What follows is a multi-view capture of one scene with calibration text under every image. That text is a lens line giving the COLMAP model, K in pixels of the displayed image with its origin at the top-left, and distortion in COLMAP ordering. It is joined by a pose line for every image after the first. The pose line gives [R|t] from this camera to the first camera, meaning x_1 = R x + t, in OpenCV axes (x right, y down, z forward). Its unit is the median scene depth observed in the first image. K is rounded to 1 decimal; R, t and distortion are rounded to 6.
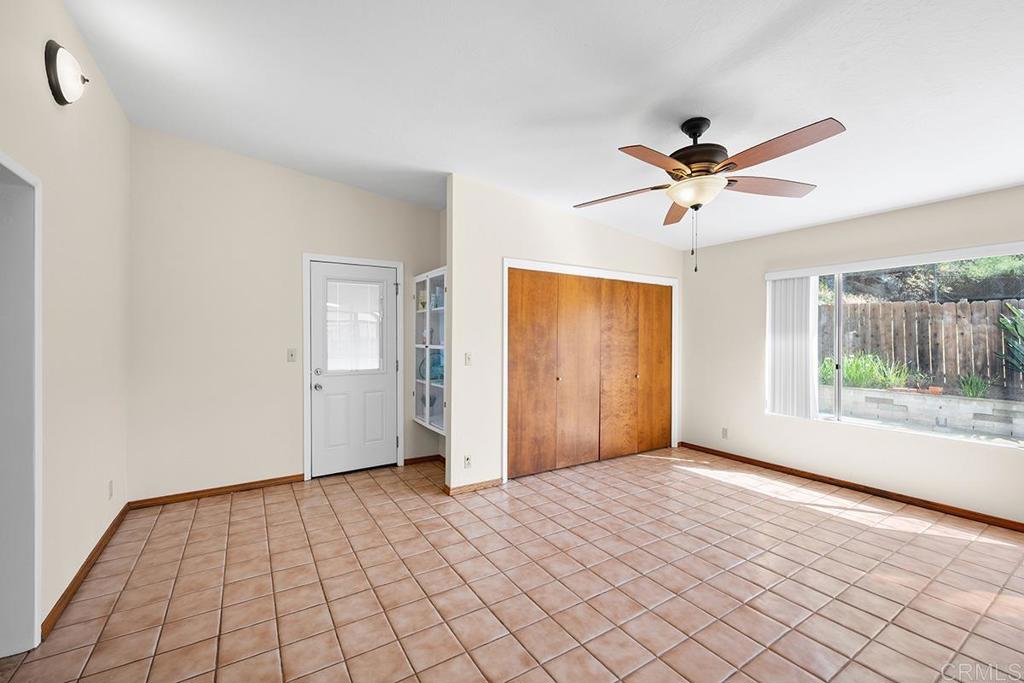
lens RADIAL K [[431.9, 0, 532.8], [0, 431.9, 340.6], [0, 0, 1]] dist [0.003015, -0.000549]
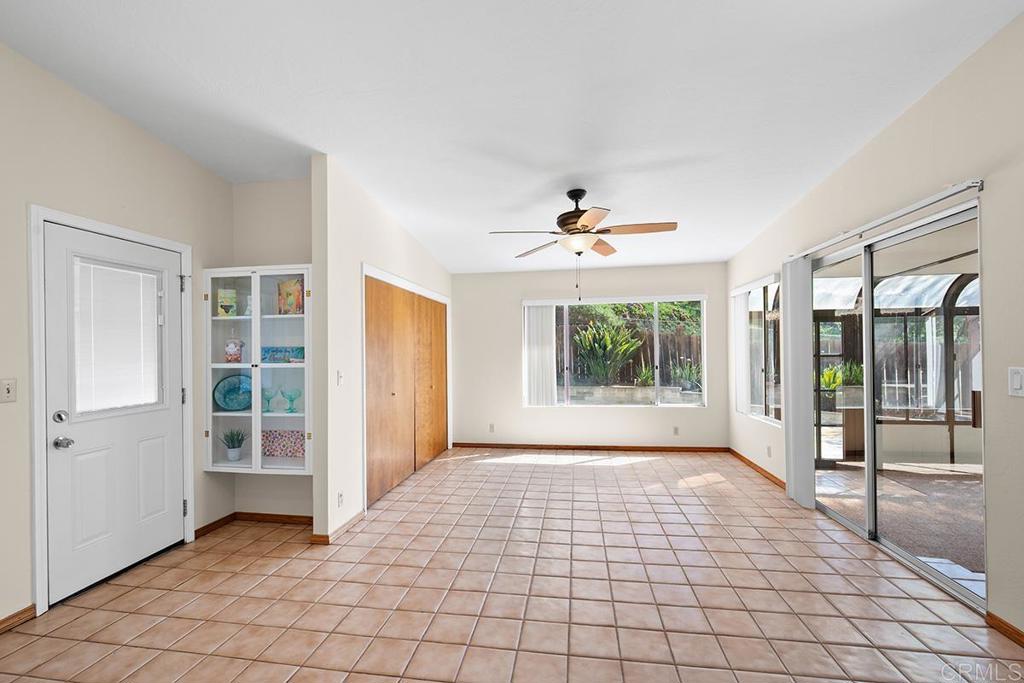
lens RADIAL K [[431.9, 0, 521.1], [0, 431.9, 349.8], [0, 0, 1]] dist [0.003015, -0.000549]
pose [[0.658312, -0.011199, 0.752662, -0.500328], [0.021094, 0.999771, -0.003574, -0.001113], [-0.752450, 0.018229, 0.658398, 0.154215]]
